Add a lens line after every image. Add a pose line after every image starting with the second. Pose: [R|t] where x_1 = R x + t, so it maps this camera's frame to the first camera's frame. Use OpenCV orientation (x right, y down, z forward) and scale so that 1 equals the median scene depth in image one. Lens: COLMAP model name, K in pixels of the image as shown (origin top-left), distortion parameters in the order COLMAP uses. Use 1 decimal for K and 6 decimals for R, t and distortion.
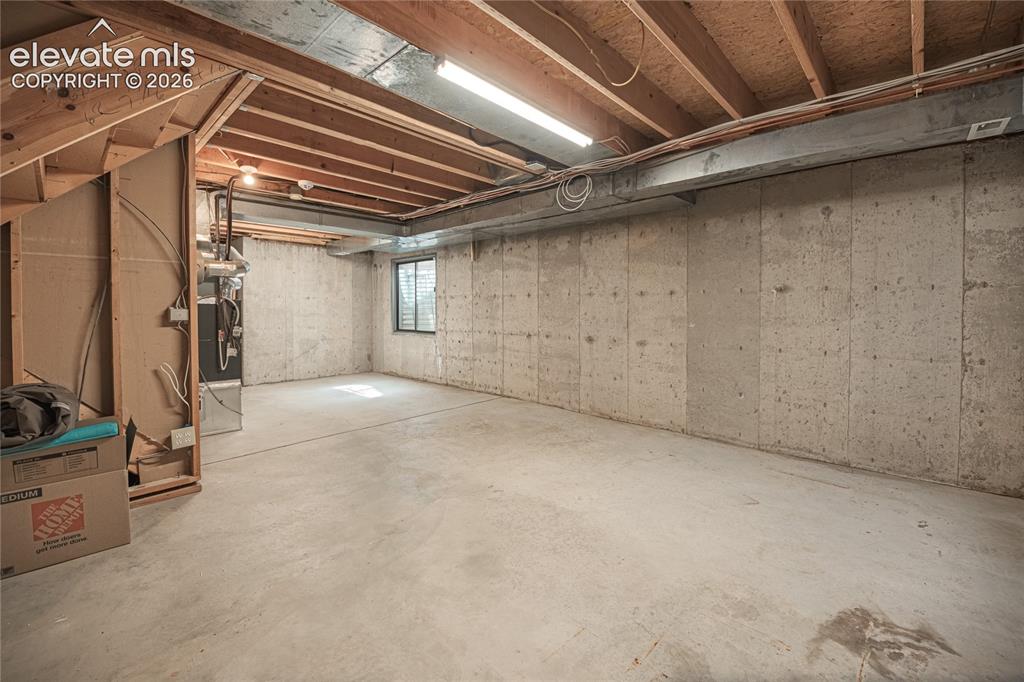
lens RADIAL K [[430.0, 0, 513.1], [0, 430.0, 314.2], [0, 0, 1]] dist [0.014202, -0.006040]
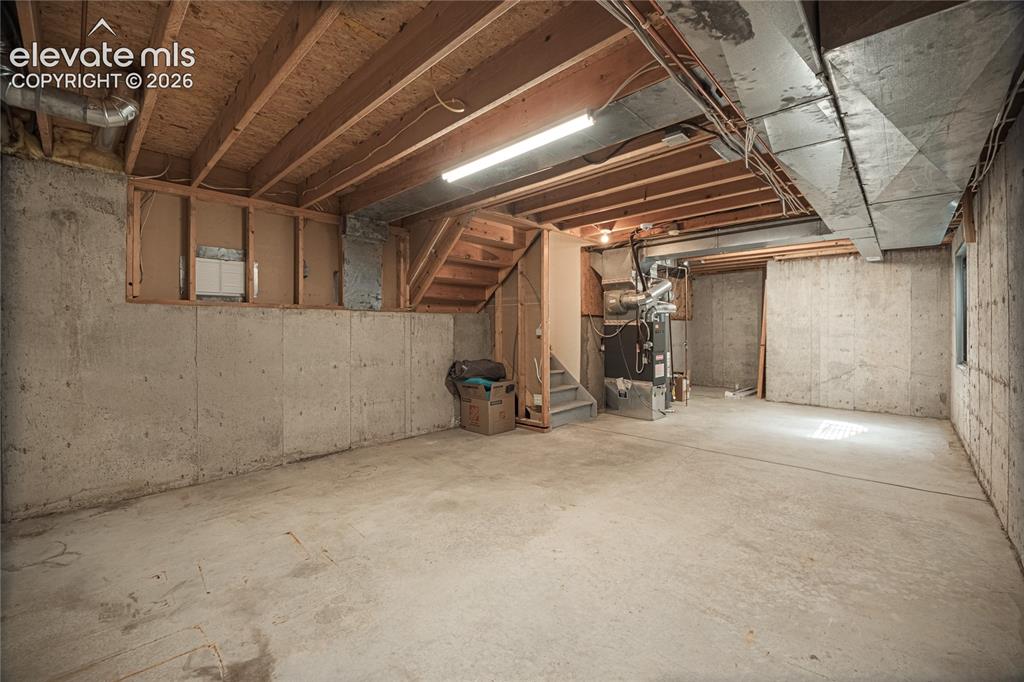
lens RADIAL K [[411.6, 0, 513.3], [0, 411.6, 326.0], [0, 0, 1]] dist [0.012723, -0.000101]
pose [[-0.008244, -0.004200, -0.999957, 0.824436], [-0.011063, 0.999930, -0.004108, -0.013599], [0.999905, 0.011029, -0.008289, 0.772777]]
